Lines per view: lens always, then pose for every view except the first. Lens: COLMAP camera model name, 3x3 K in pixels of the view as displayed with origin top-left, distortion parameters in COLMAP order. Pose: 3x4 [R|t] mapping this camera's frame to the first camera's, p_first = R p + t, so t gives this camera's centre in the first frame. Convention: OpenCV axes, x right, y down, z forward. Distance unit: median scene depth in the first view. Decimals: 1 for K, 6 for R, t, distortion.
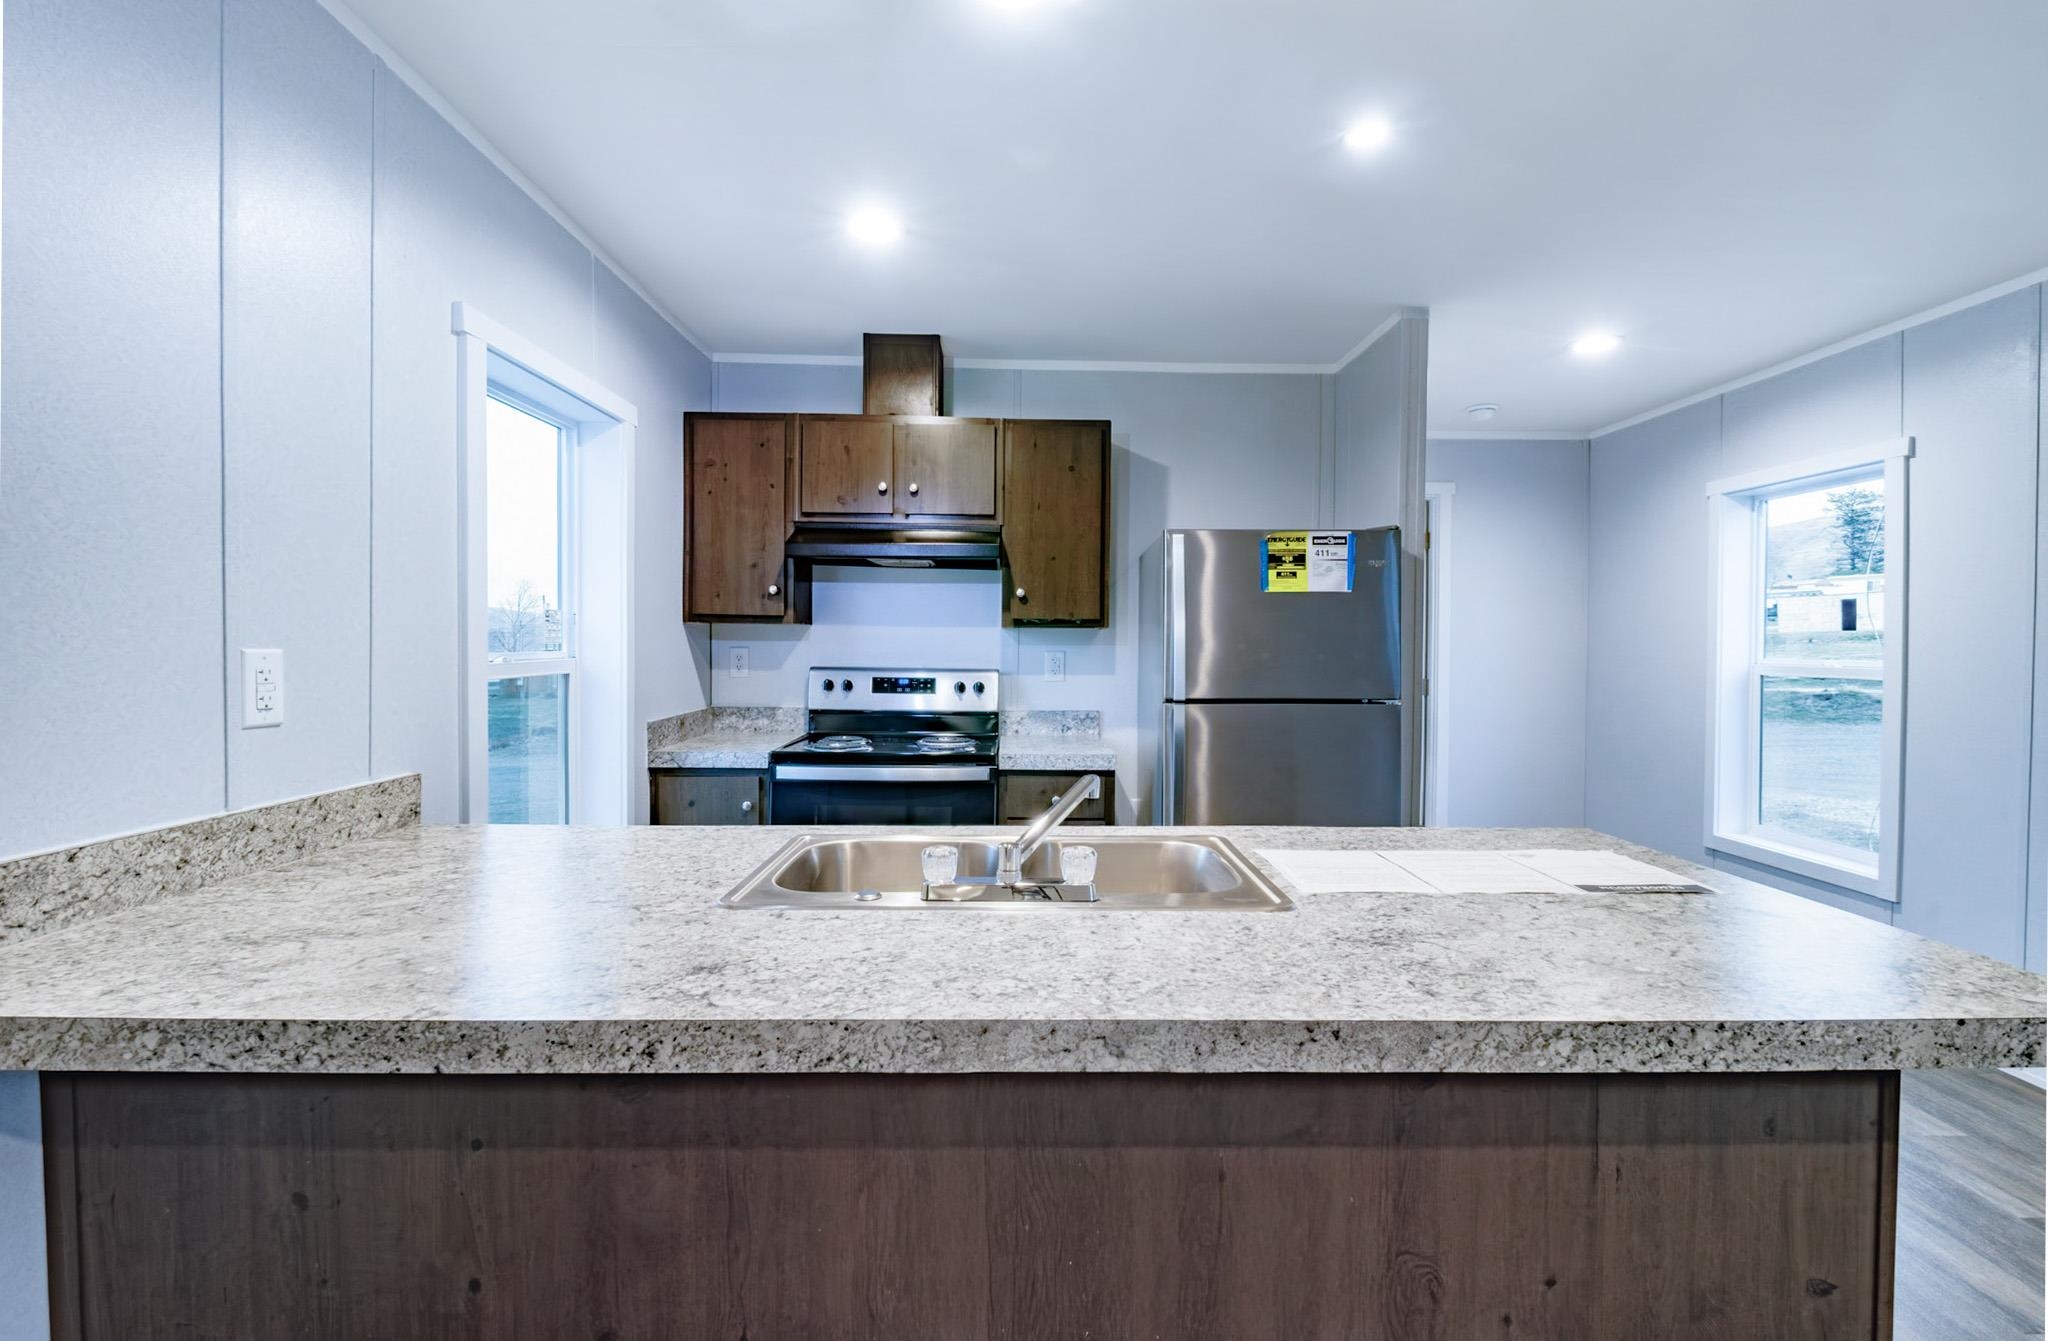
lens RADIAL K [[891.2, 0, 1025.4], [0, 891.2, 665.7], [0, 0, 1]] dist [0.000478, 0.000038]
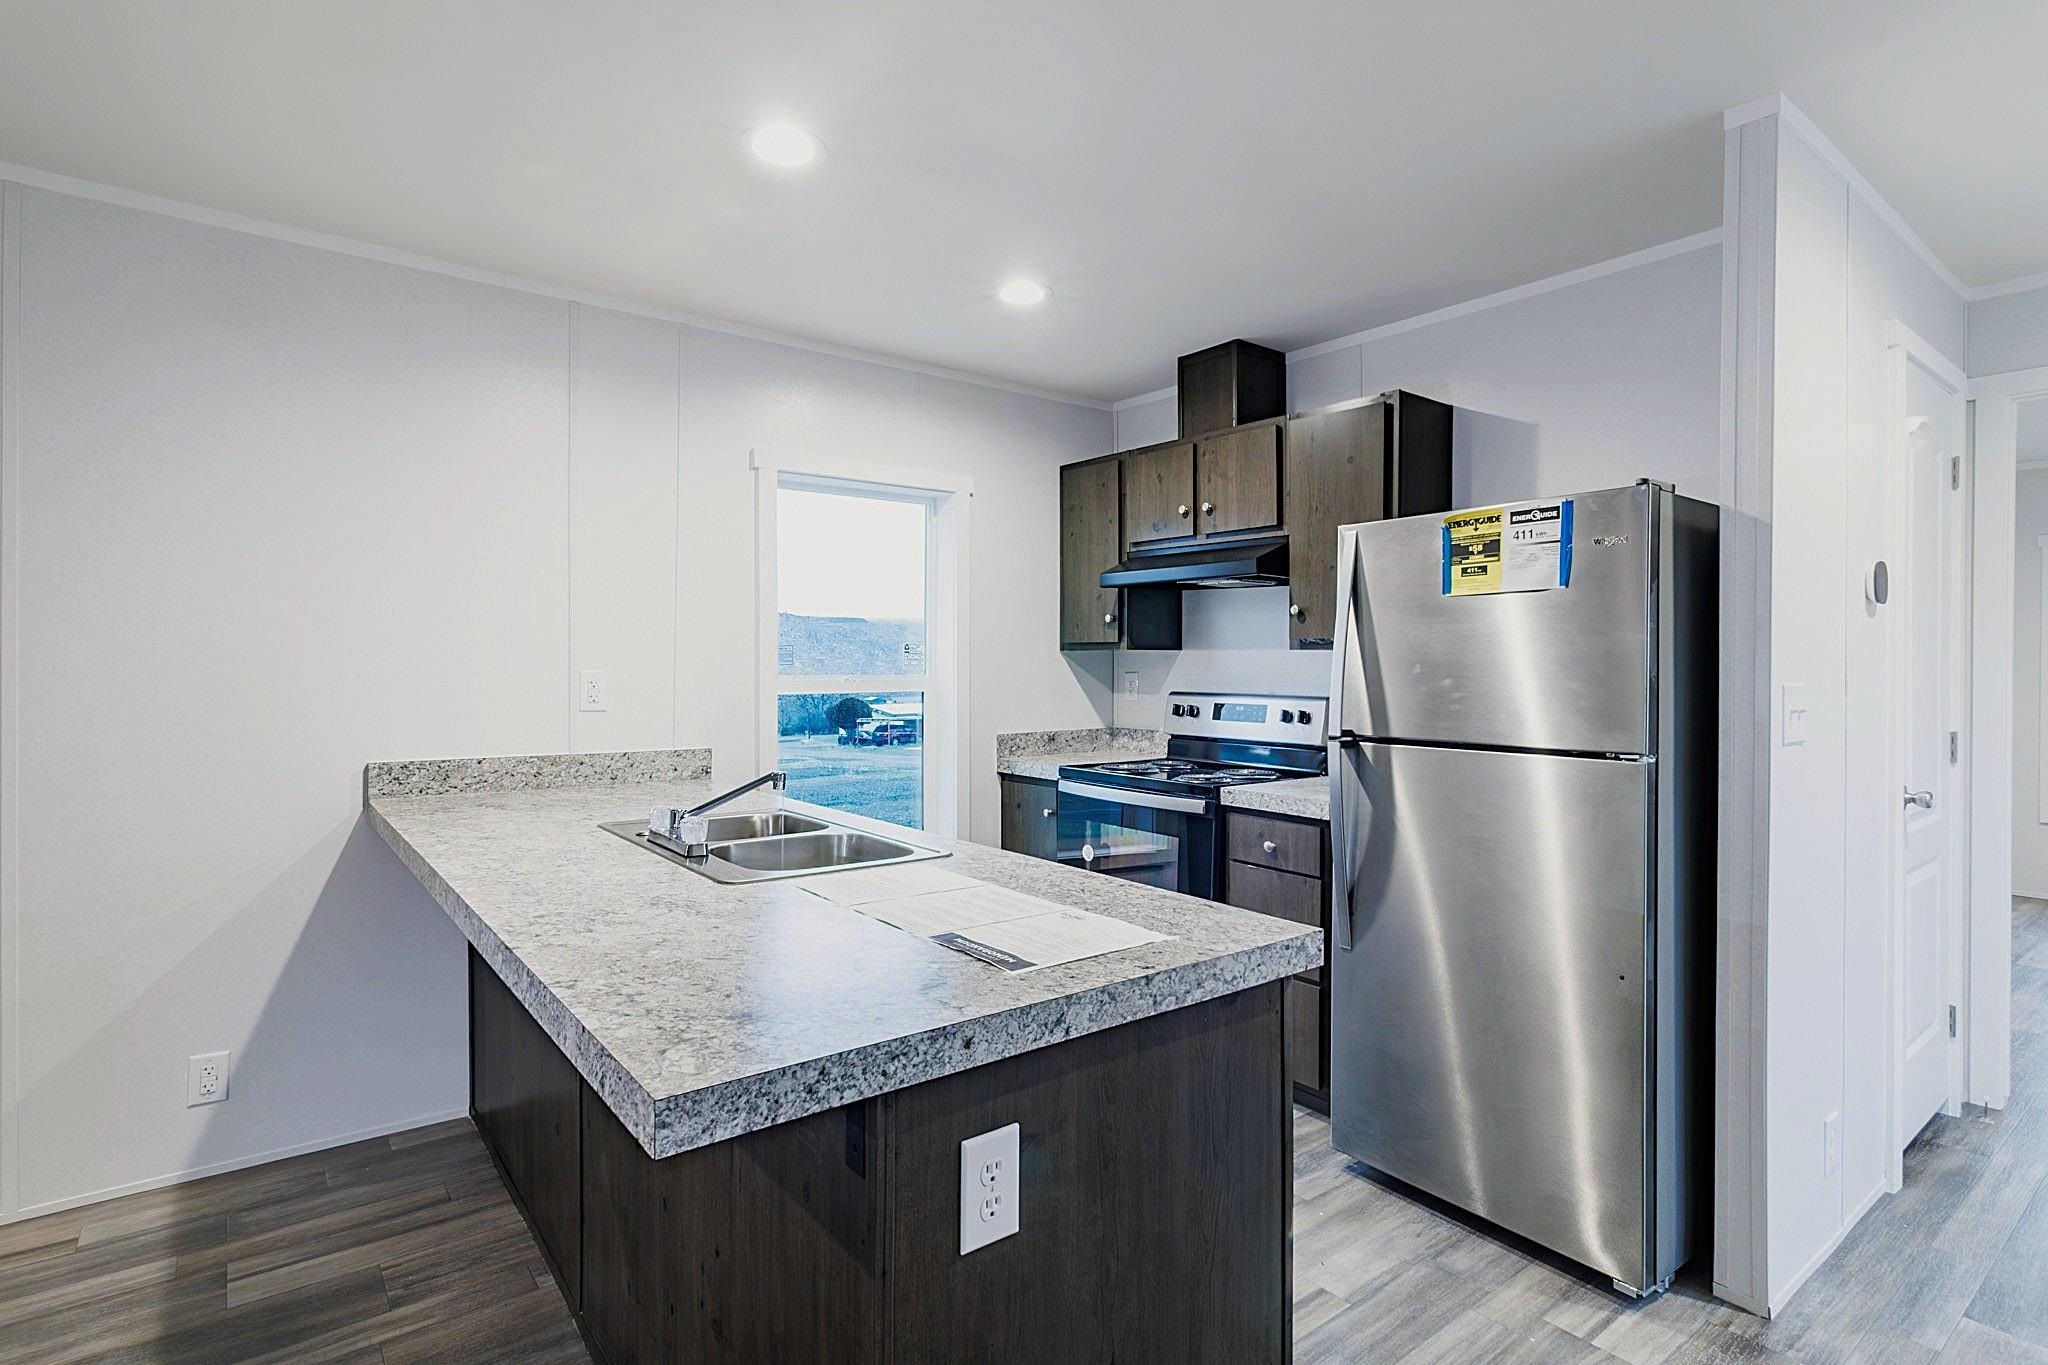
lens RADIAL K [[1005.2, 0, 1023.4], [0, 1005.2, 675.8], [0, 0, 1]] dist [0.003142, 0.000012]
pose [[0.604955, 0.002702, -0.796255, 0.675145], [-0.019277, 0.999751, -0.011252, -0.000697], [0.796026, 0.022156, 0.604856, 0.206064]]
